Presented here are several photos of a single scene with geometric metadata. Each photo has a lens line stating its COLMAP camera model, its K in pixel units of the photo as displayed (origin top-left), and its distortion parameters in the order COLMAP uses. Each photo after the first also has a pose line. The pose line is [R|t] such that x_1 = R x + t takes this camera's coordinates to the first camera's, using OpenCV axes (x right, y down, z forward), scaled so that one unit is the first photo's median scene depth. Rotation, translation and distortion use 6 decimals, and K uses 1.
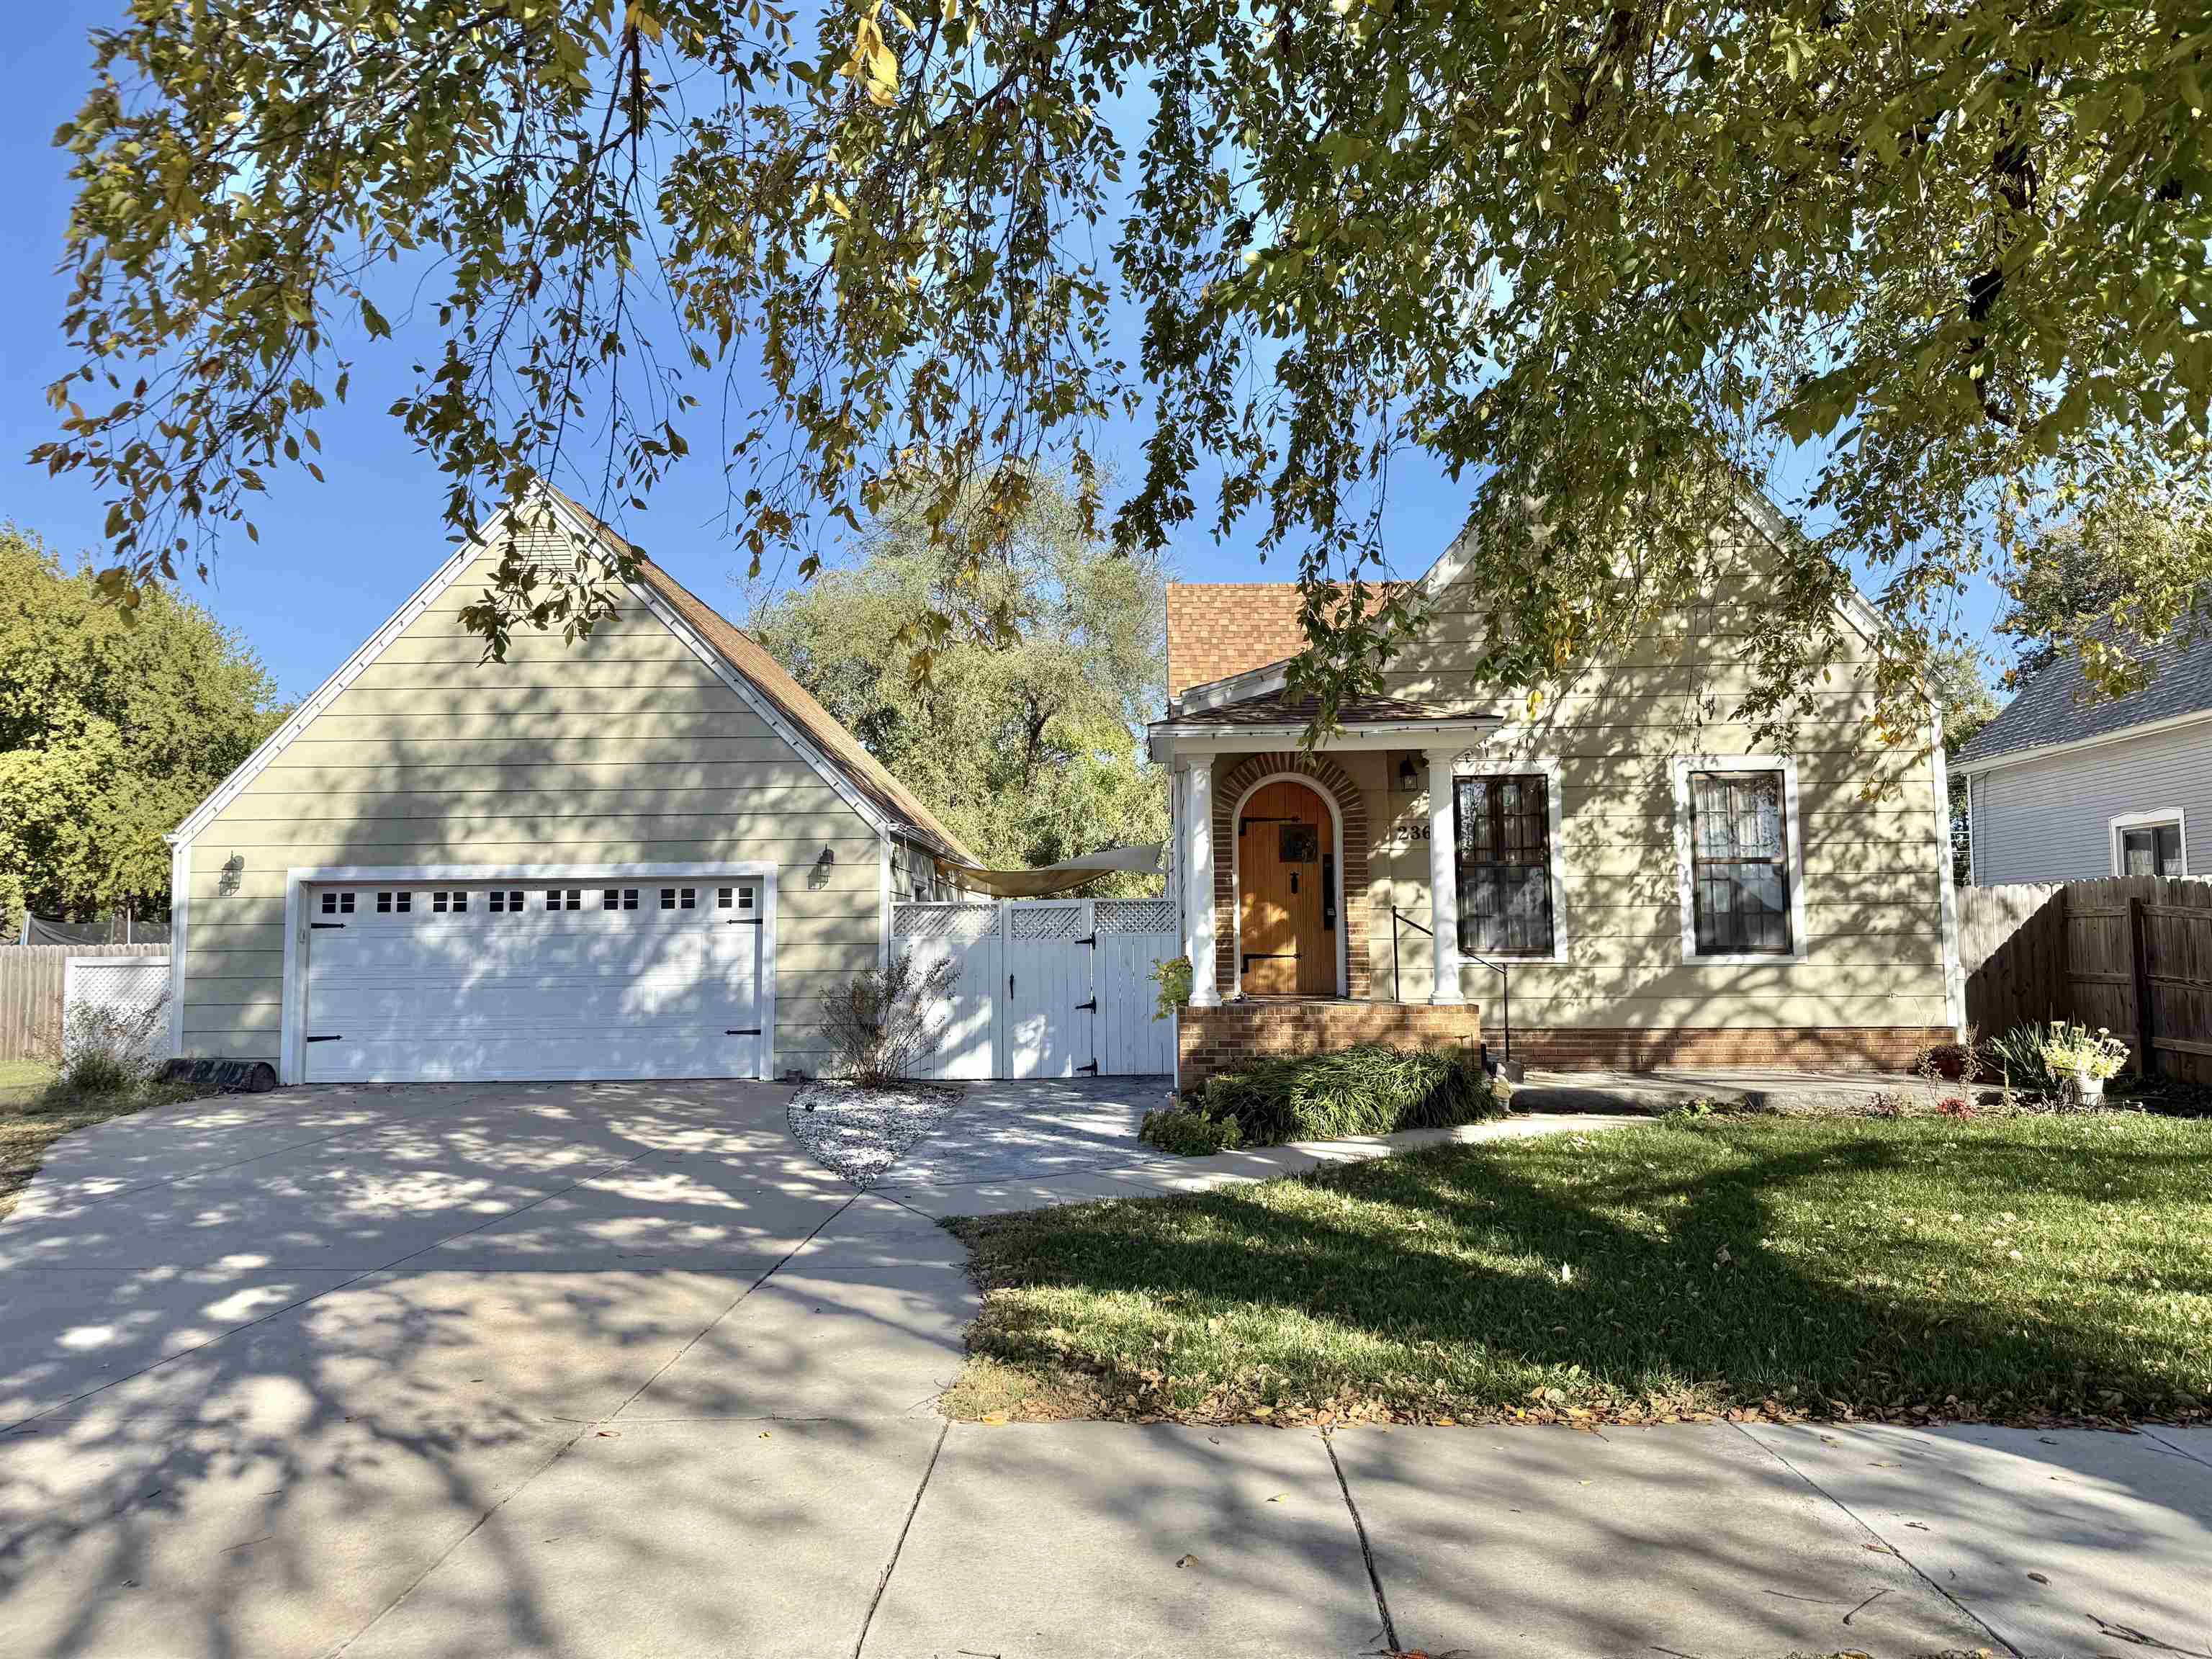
lens RADIAL K [[1538.5, 0, 1106.0], [0, 1538.5, 829.5], [0, 0, 1]] dist [0.081888, -0.090079]
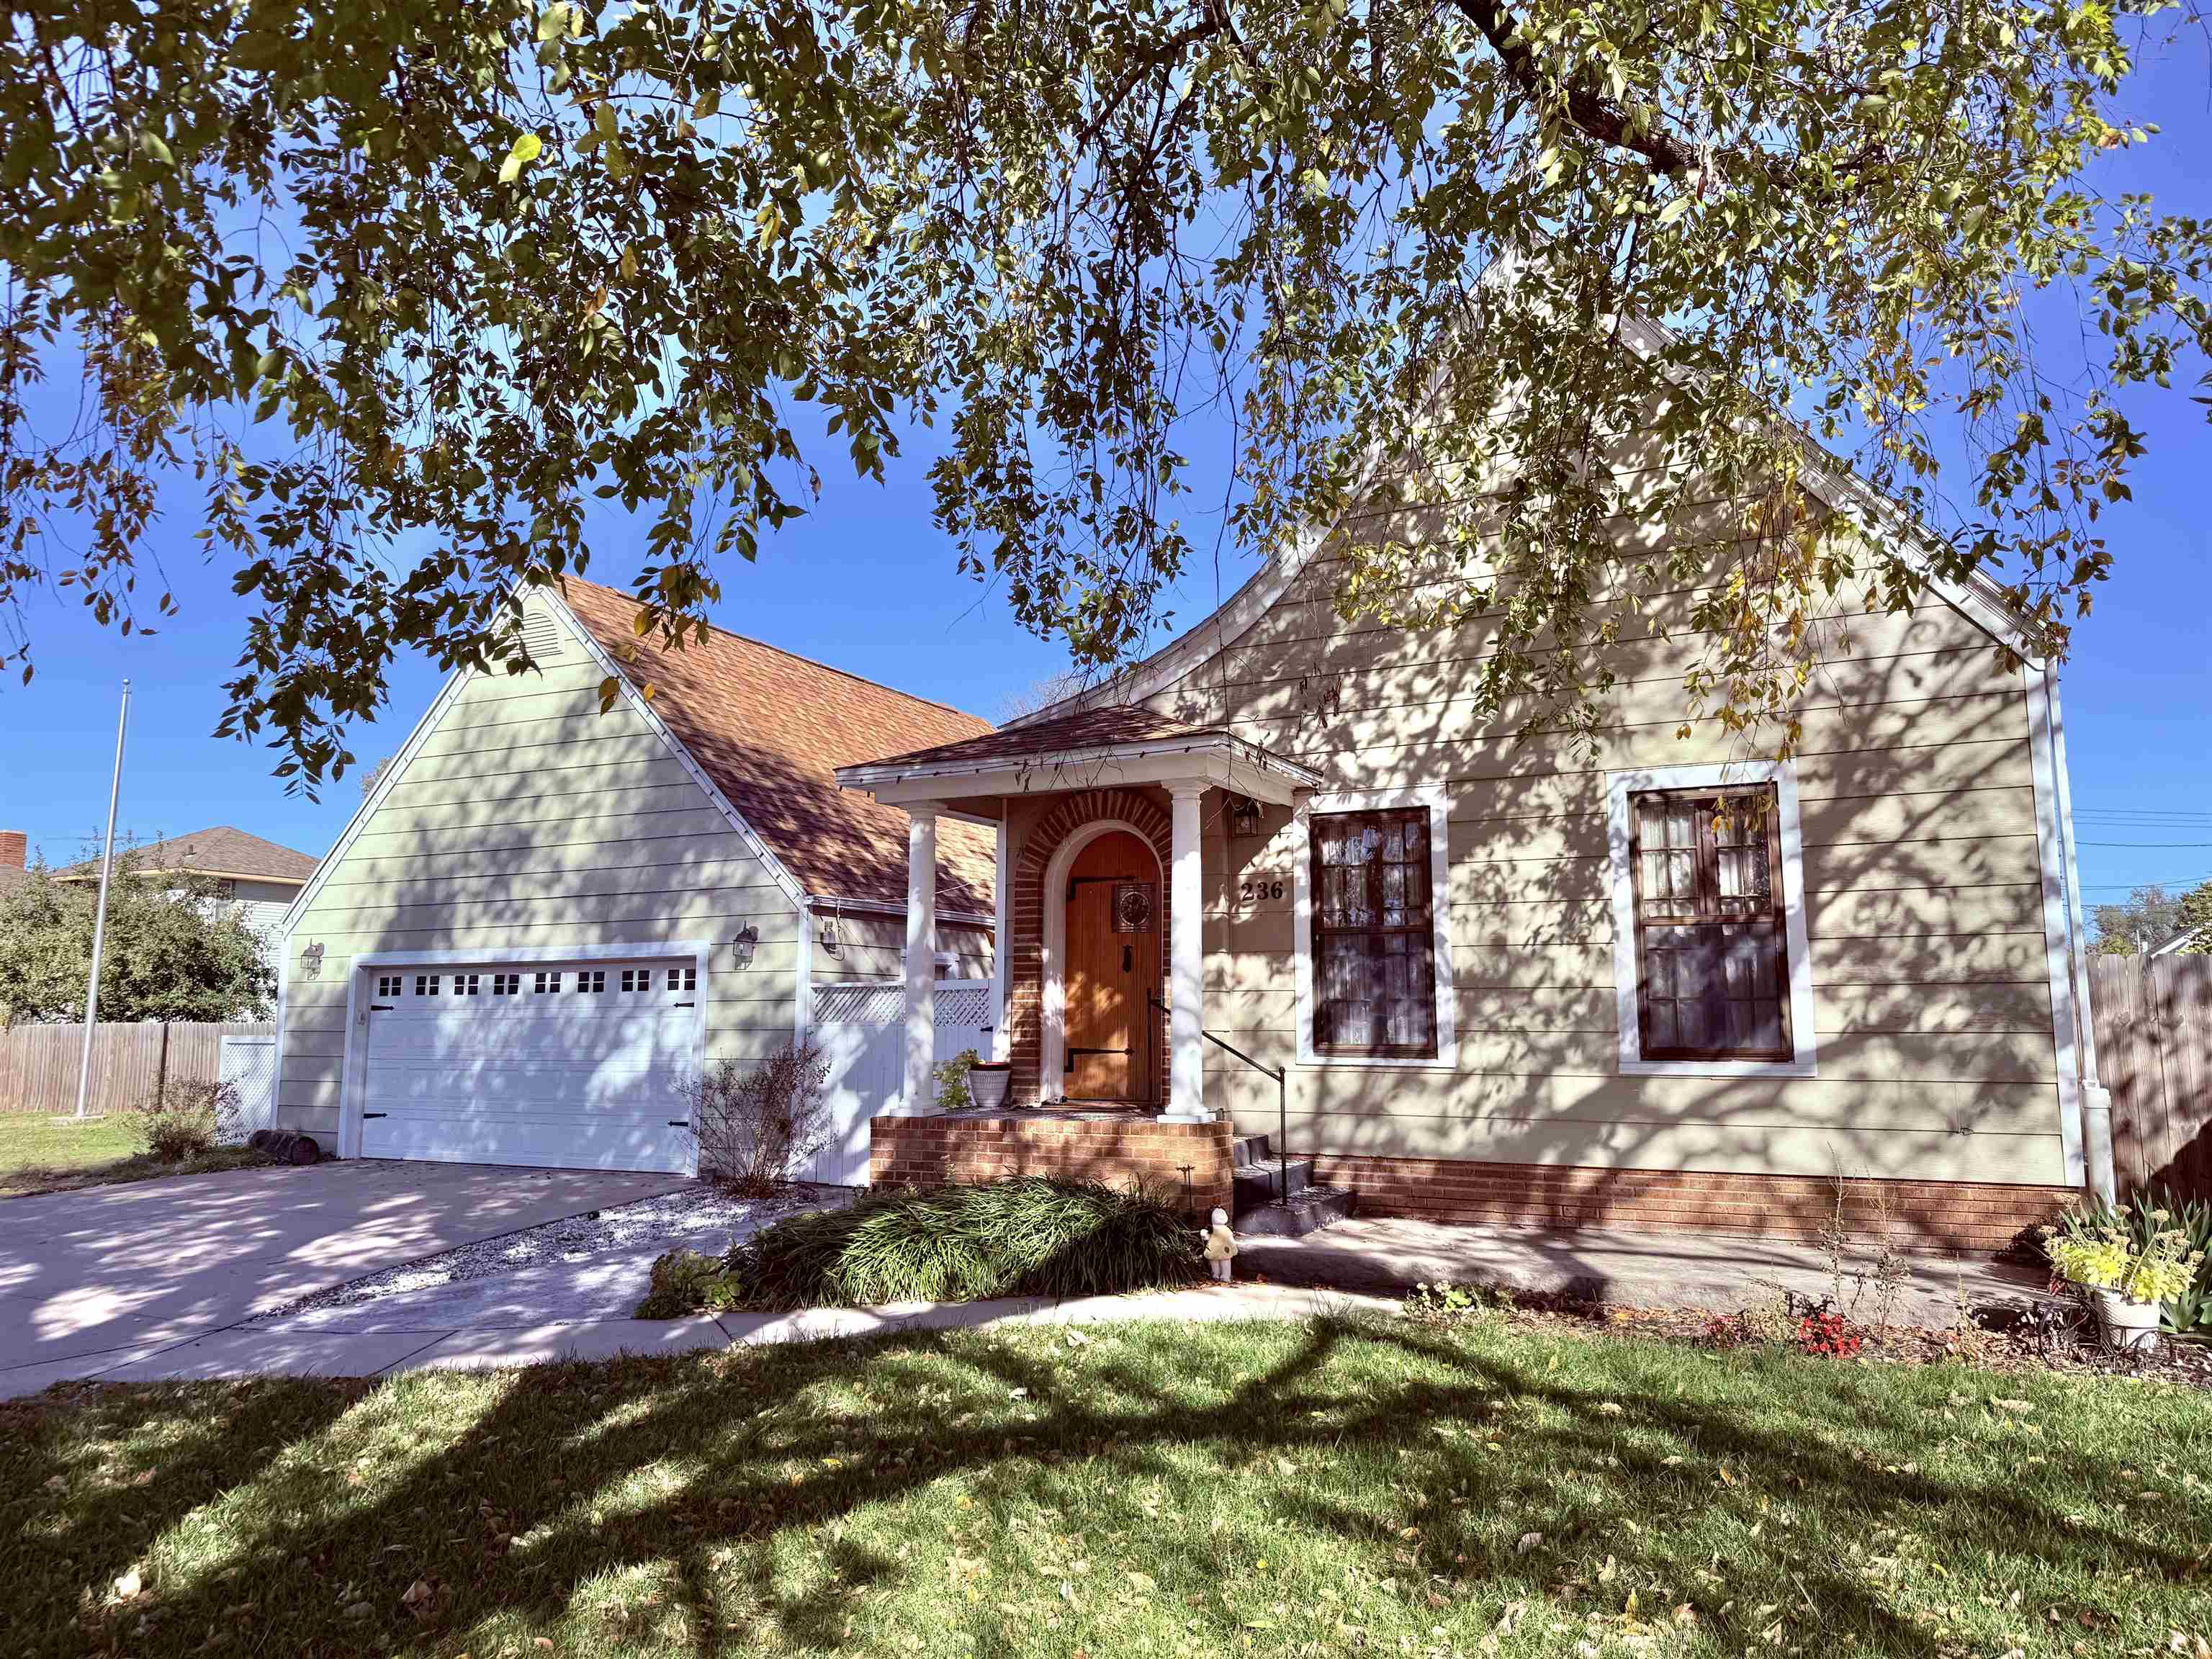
lens RADIAL K [[1538.5, 0, 1106.0], [0, 1538.5, 829.5], [0, 0, 1]] dist [0.081888, -0.090079]
pose [[0.905051, -0.045297, -0.422884, 0.453176], [0.026352, 0.998374, -0.050543, 0.008037], [0.424486, 0.034600, 0.904773, 0.280808]]
